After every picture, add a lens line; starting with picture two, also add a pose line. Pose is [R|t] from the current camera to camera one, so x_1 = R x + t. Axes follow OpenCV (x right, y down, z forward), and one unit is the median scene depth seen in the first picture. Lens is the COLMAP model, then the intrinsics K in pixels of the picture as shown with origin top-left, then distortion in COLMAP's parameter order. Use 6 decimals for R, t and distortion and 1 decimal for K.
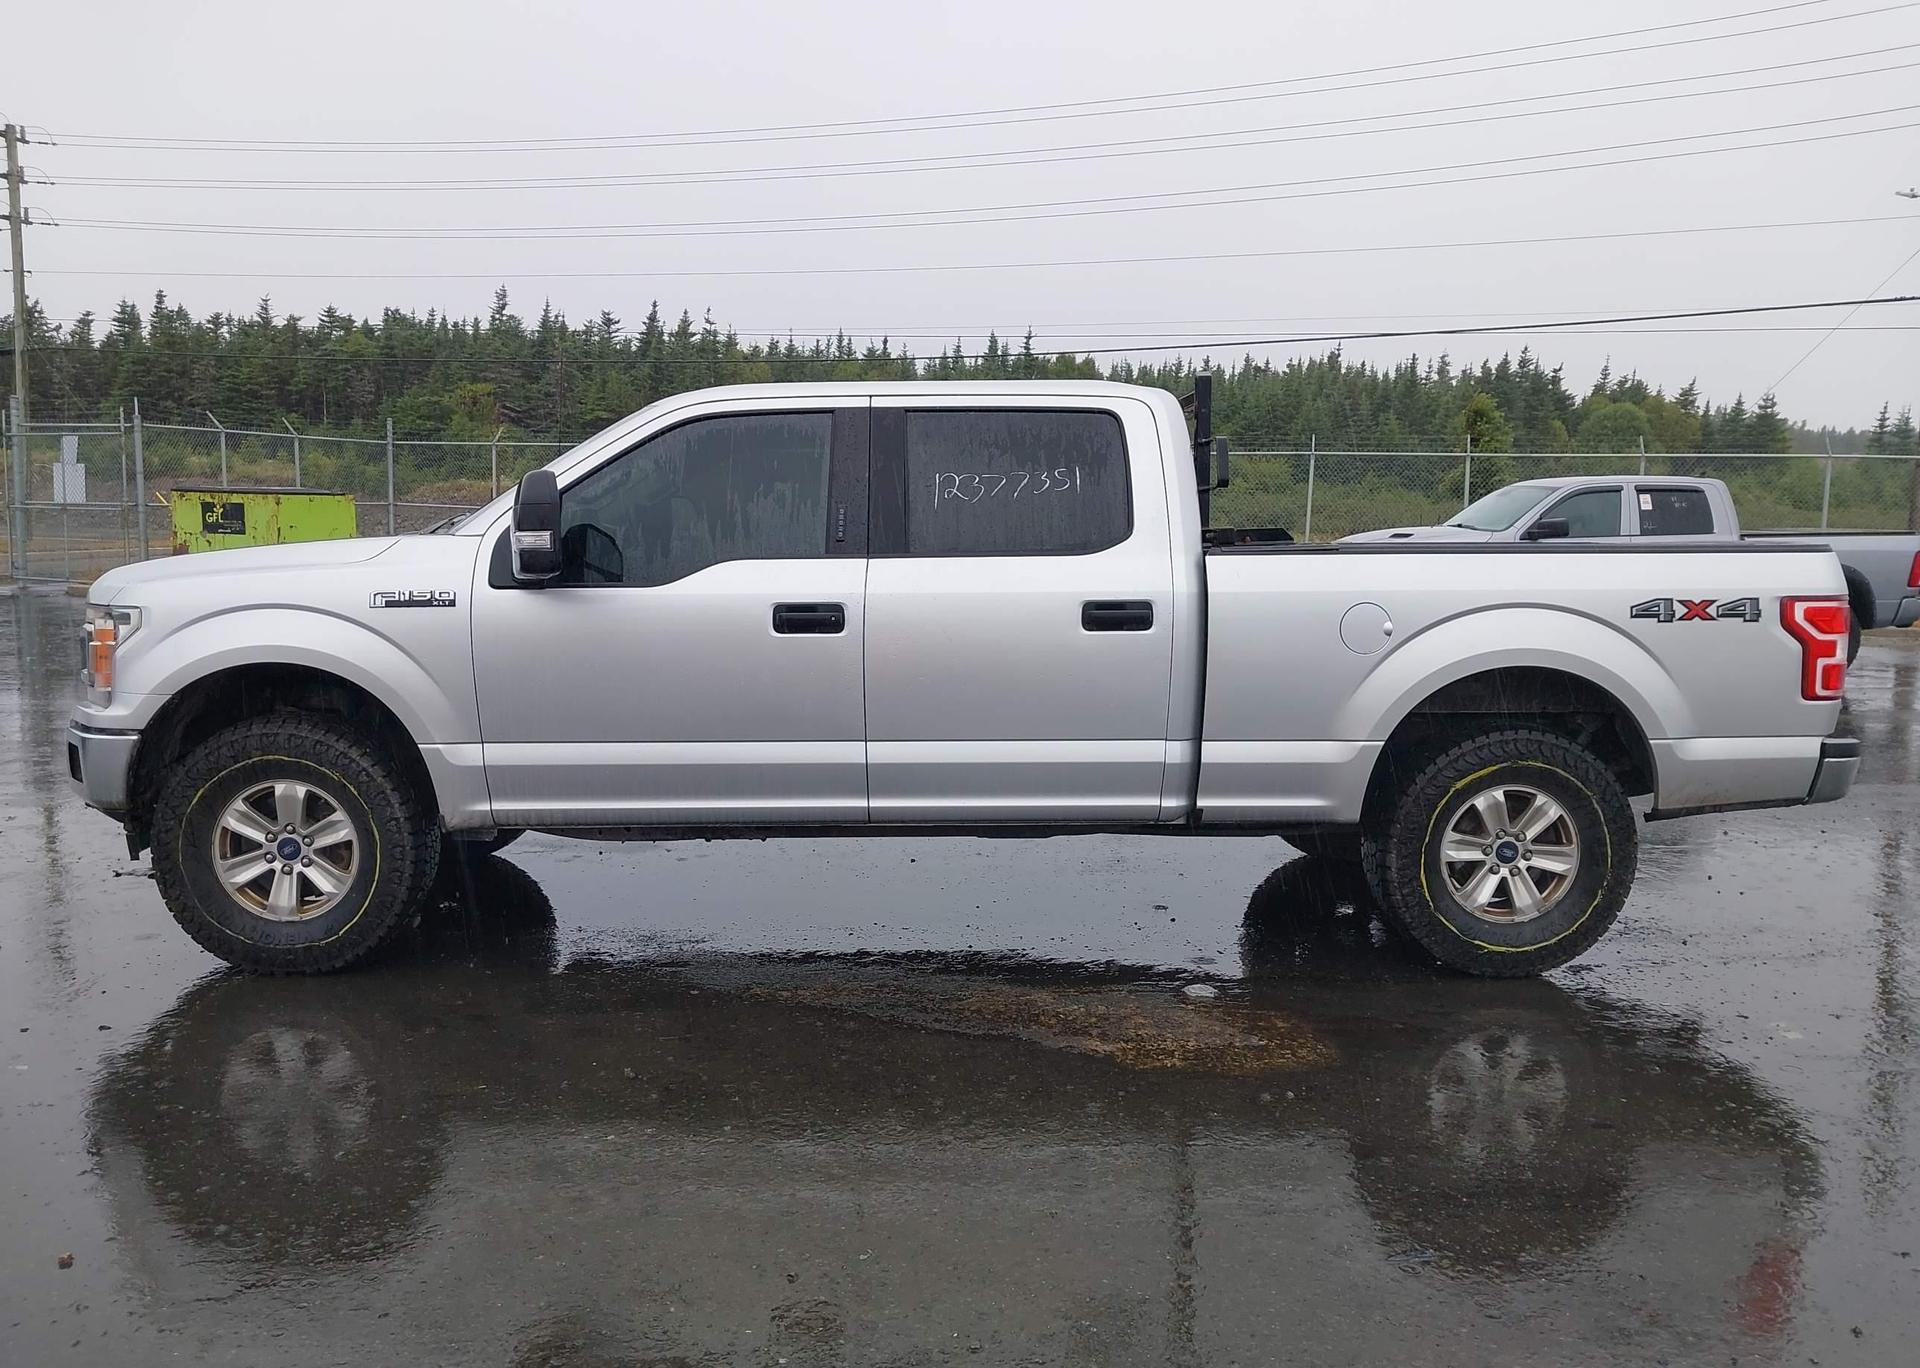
lens RADIAL K [[1509.8, 0, 945.8], [0, 1509.8, 704.1], [0, 0, 1]] dist [0.034034, -0.048587]
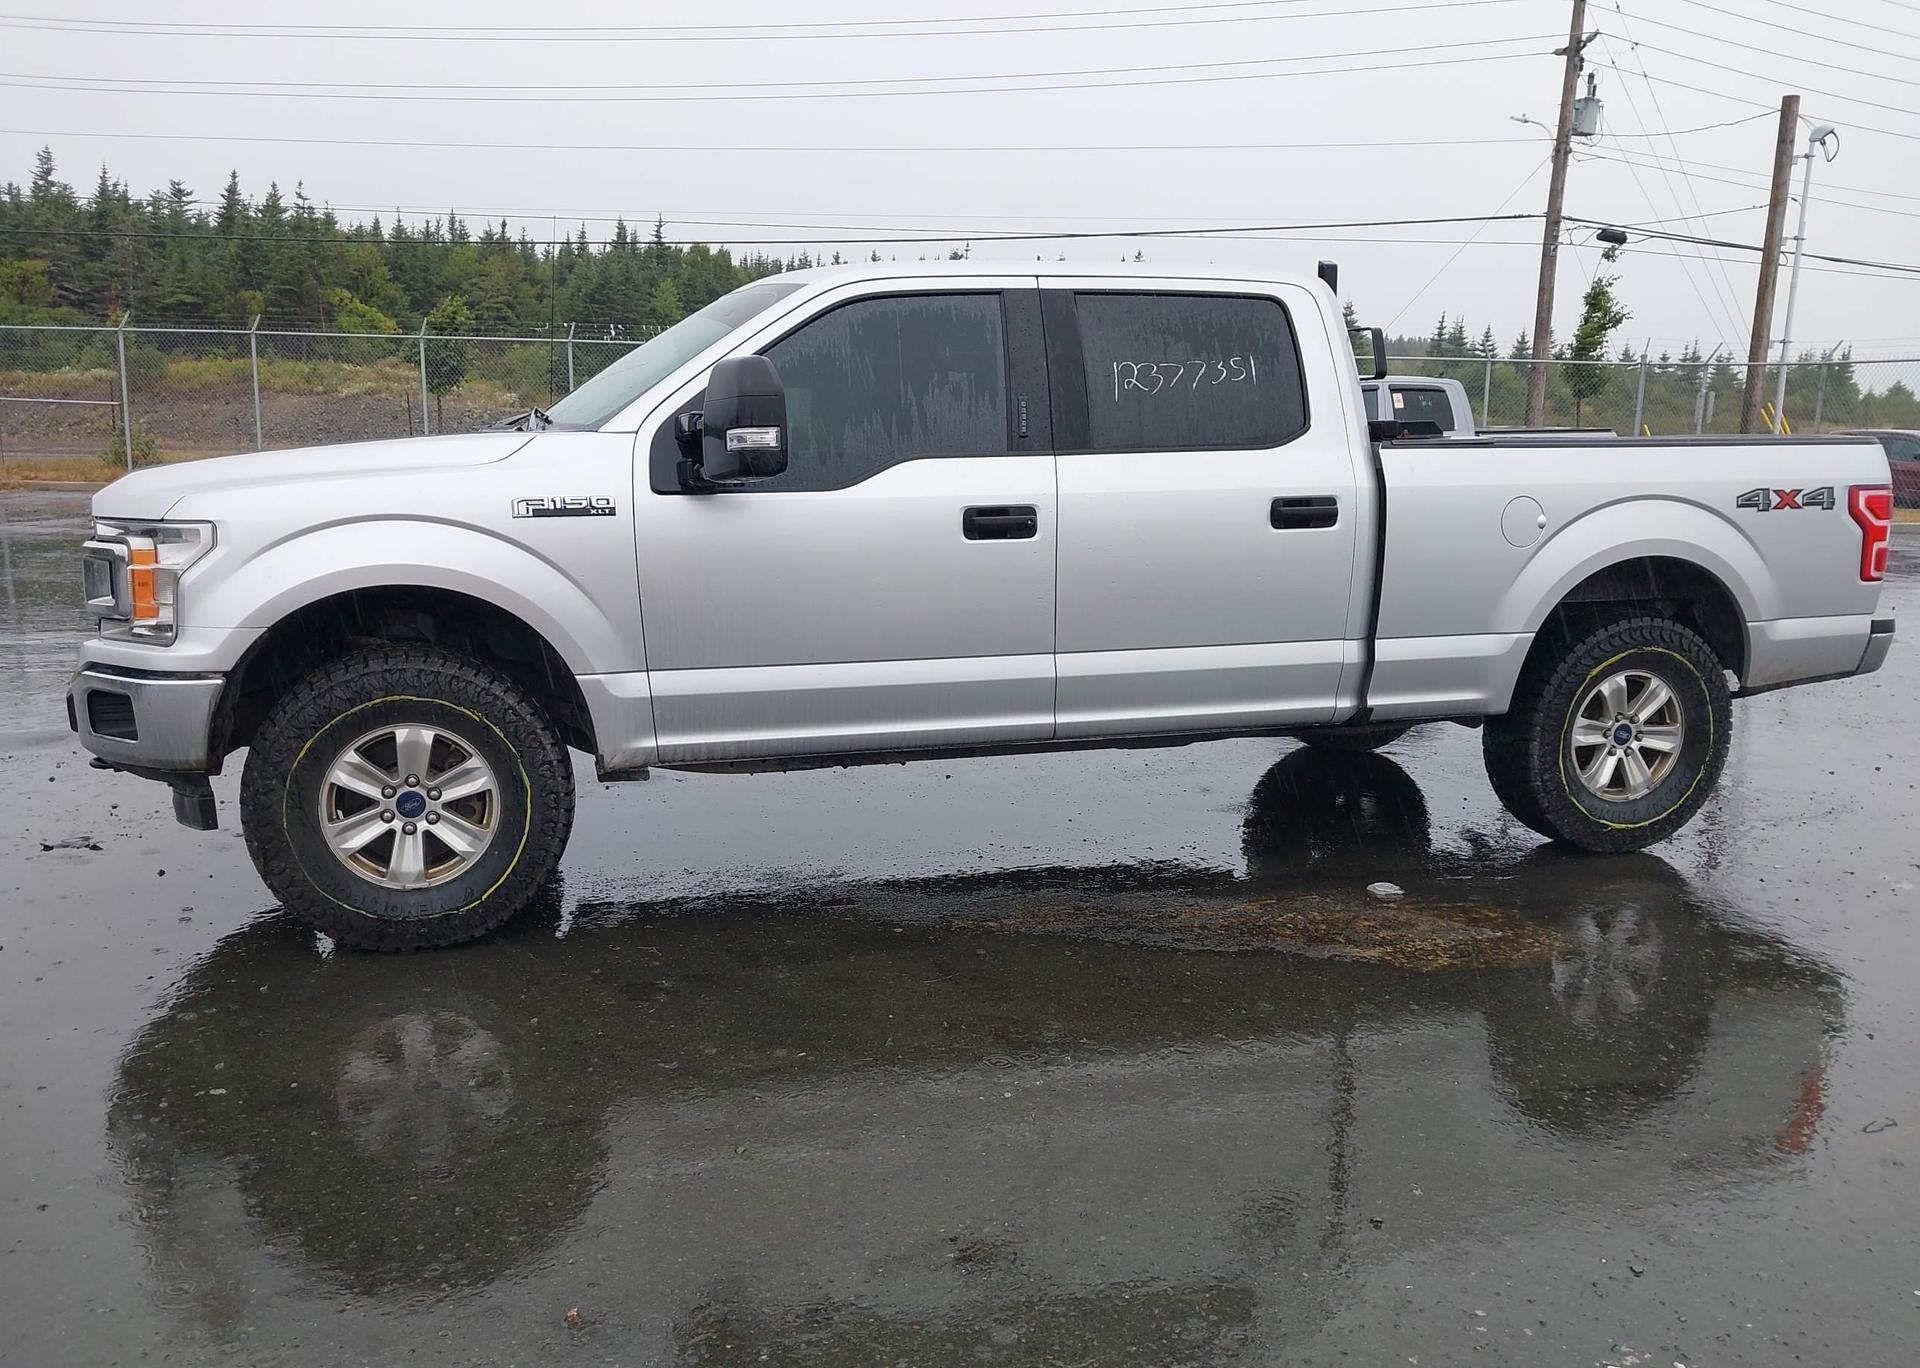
lens RADIAL K [[1505.1, 0, 950.2], [0, 1505.1, 712.6], [0, 0, 1]] dist [0.043474, -0.047651]
pose [[0.967817, -0.048203, 0.246995, -0.341863], [0.030703, 0.996769, 0.074220, -0.009610], [-0.249774, -0.064248, 0.966170, 0.104861]]
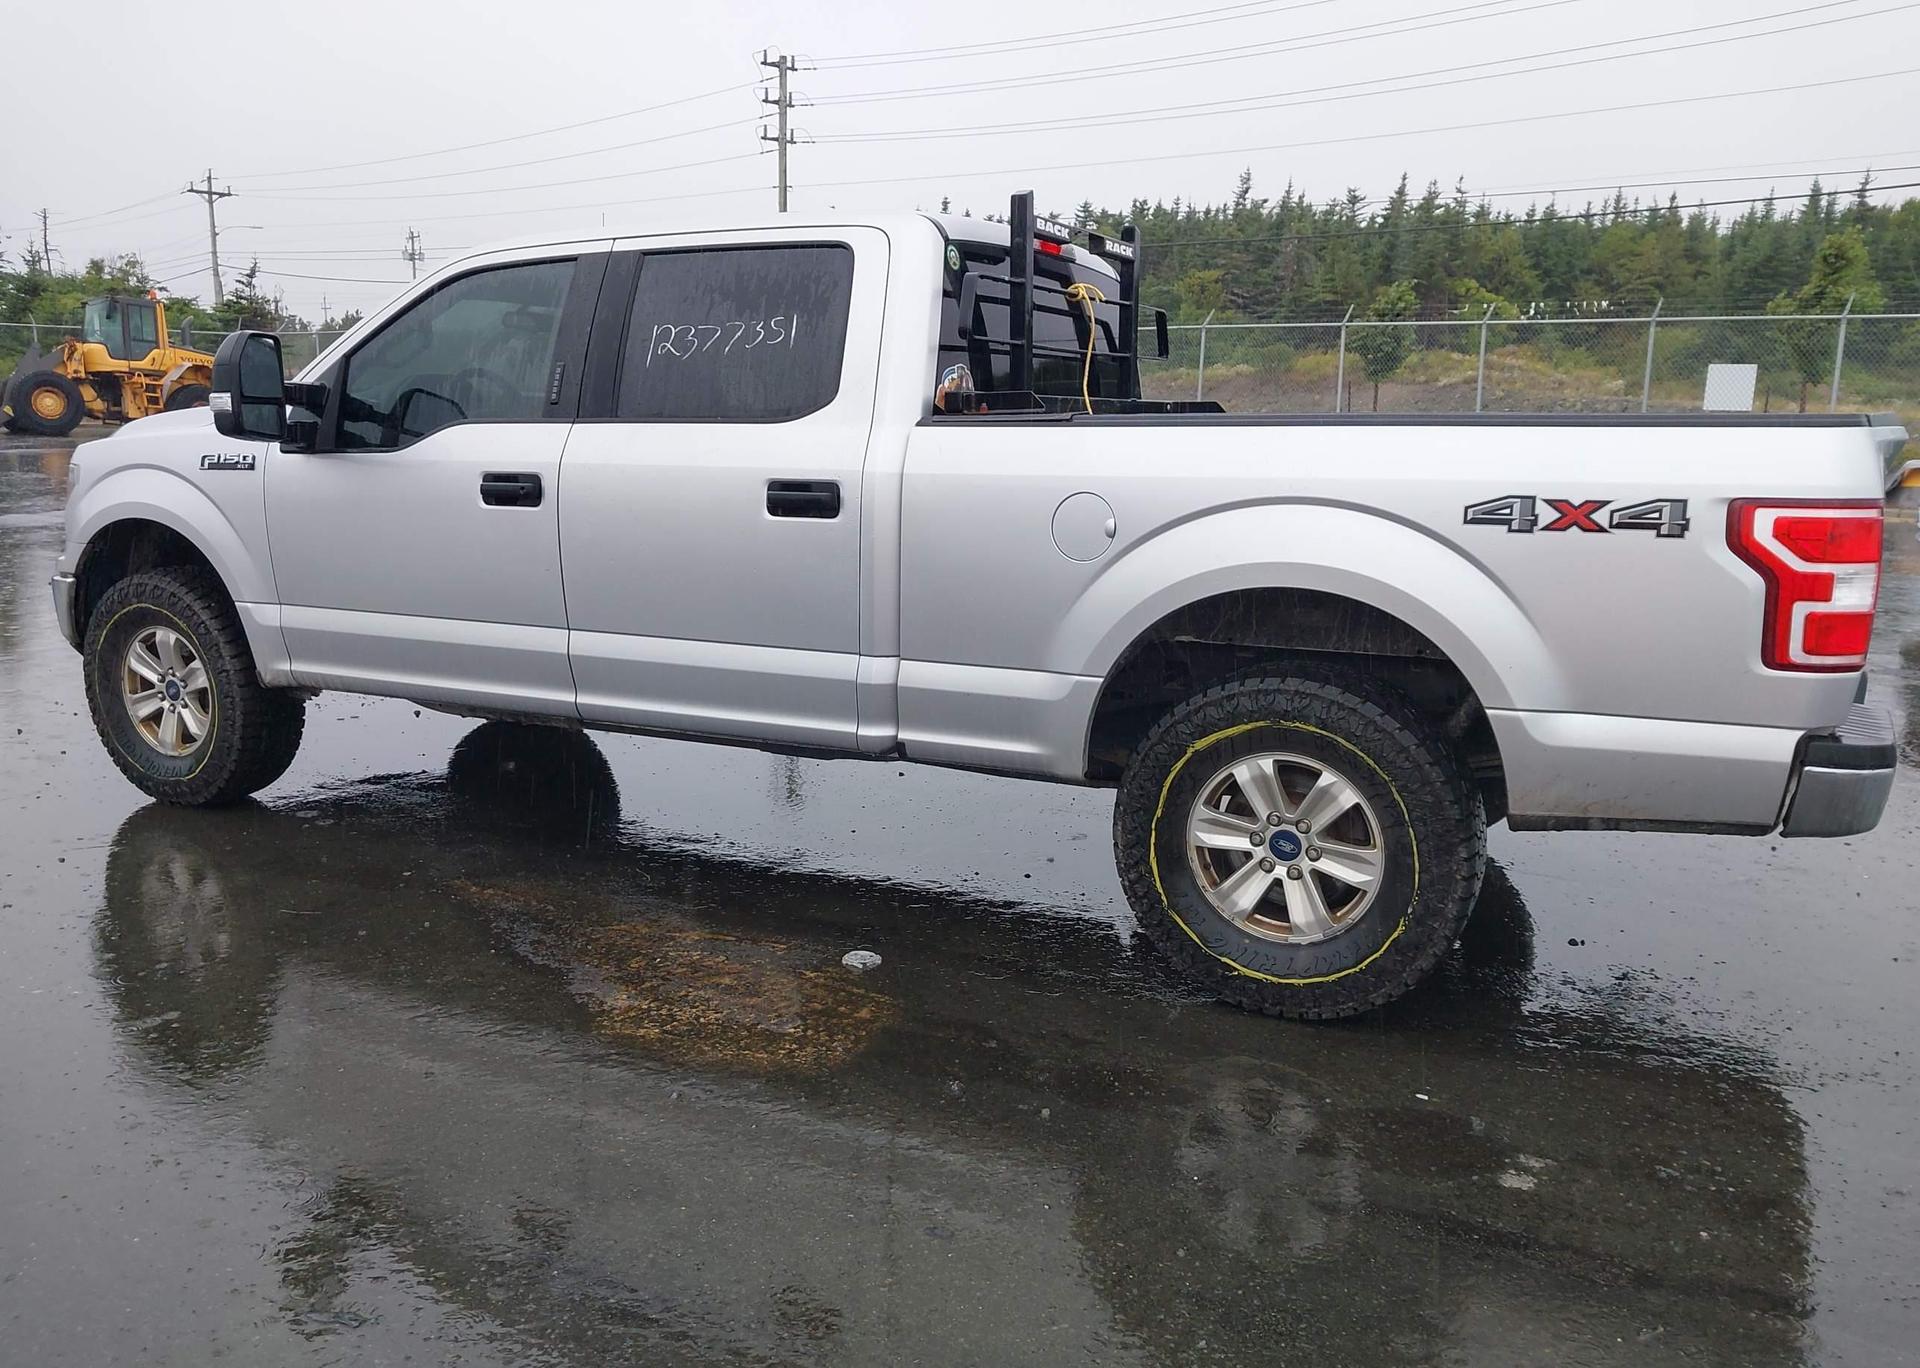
lens RADIAL K [[1509.8, 0, 945.8], [0, 1509.8, 704.1], [0, 0, 1]] dist [0.034034, -0.048587]
pose [[0.877636, 0.092767, -0.470265, 0.565448], [-0.059056, 0.994545, 0.085976, -0.021597], [0.475676, -0.047683, 0.878327, 0.297445]]
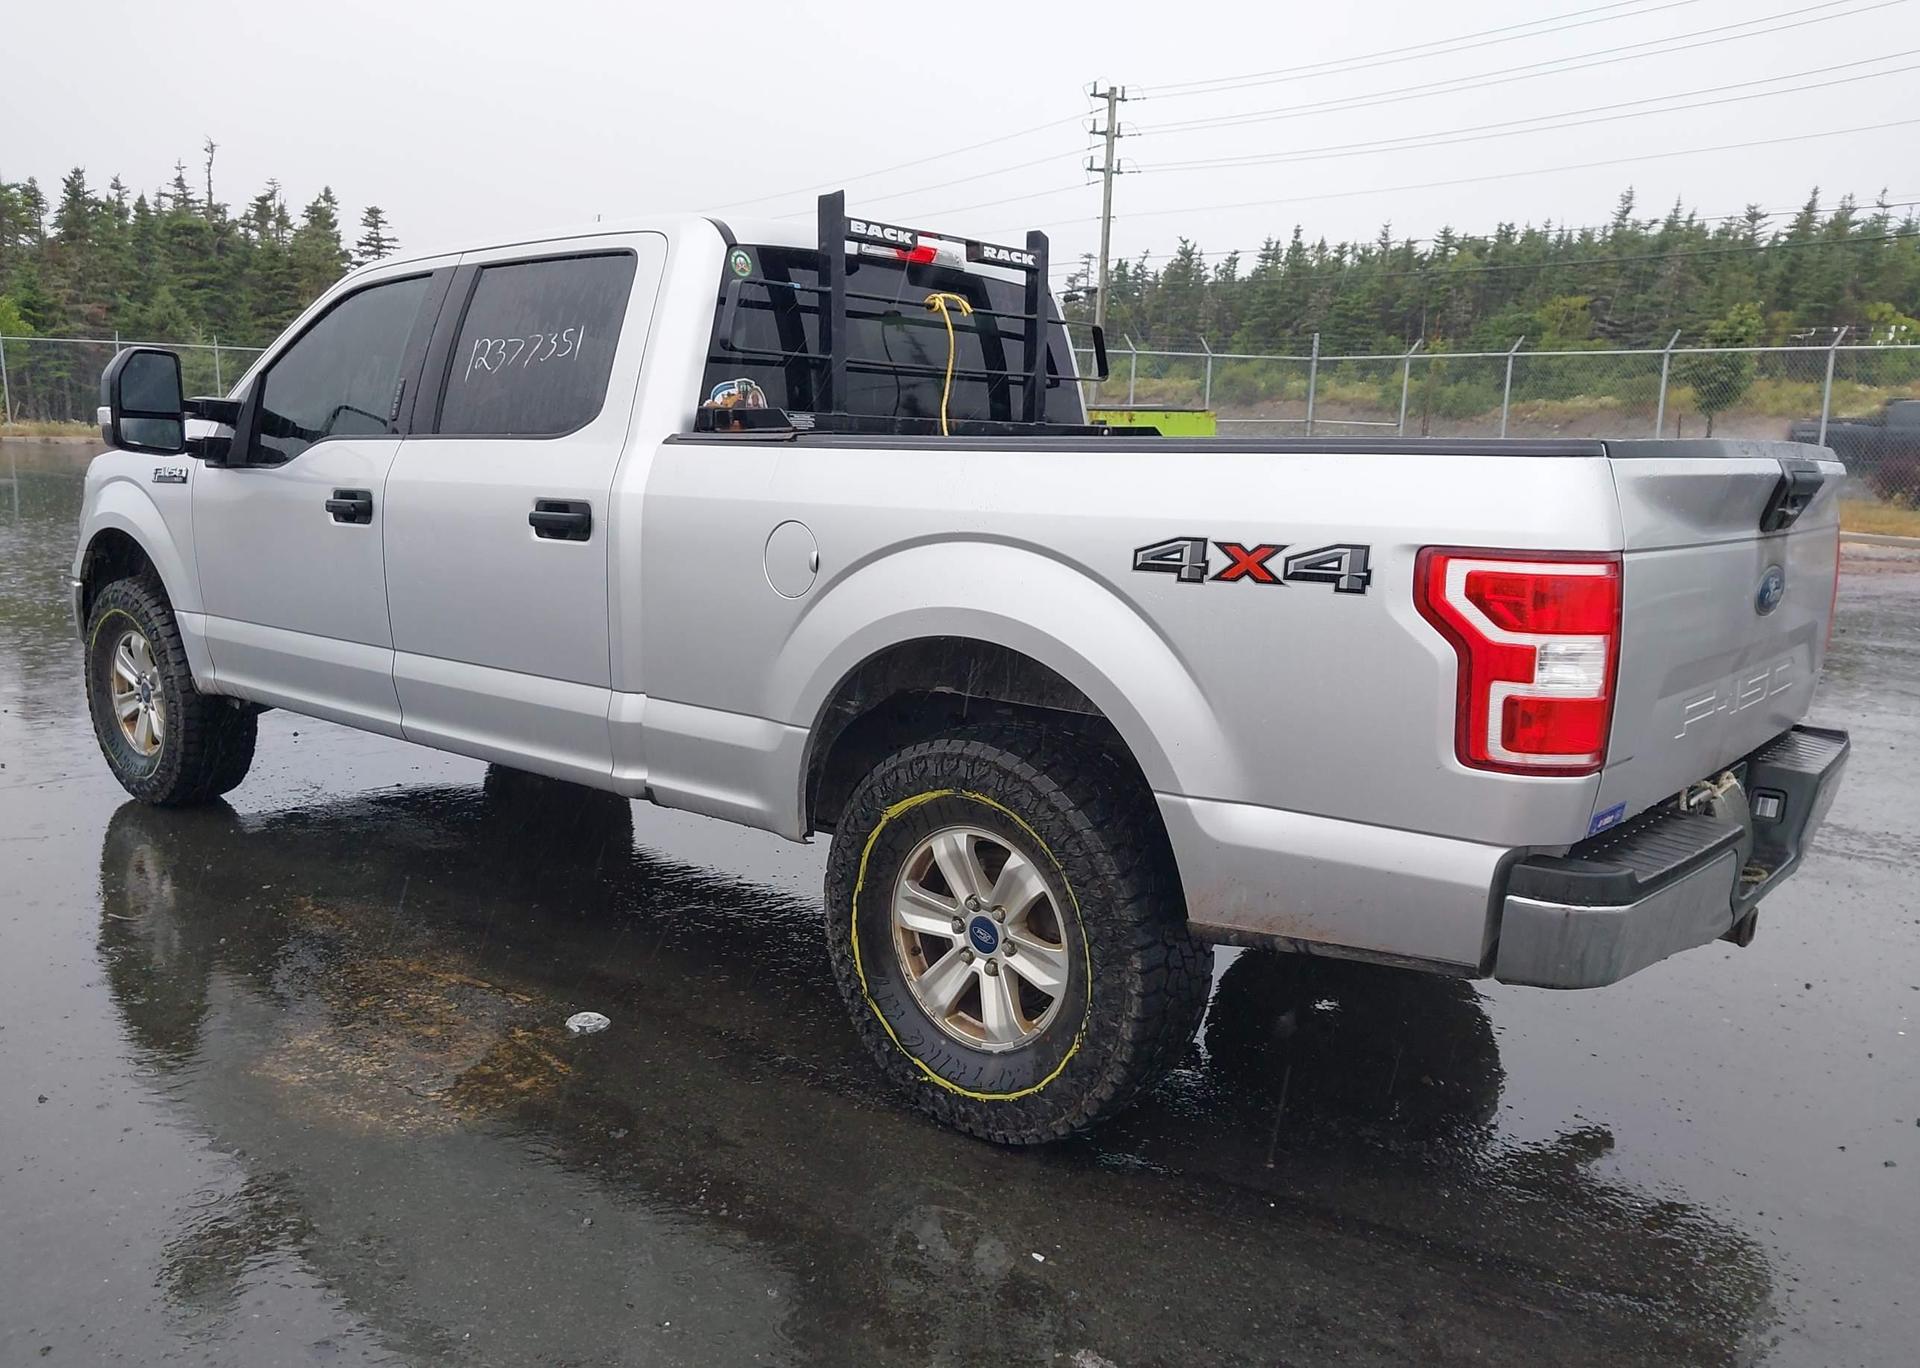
lens RADIAL K [[1505.1, 0, 950.2], [0, 1505.1, 712.6], [0, 0, 1]] dist [0.043474, -0.047651]
pose [[0.745117, 0.128115, -0.654513, 0.759024], [-0.092462, 0.991743, 0.088863, -0.046777], [0.660493, -0.005696, 0.750810, 0.533121]]
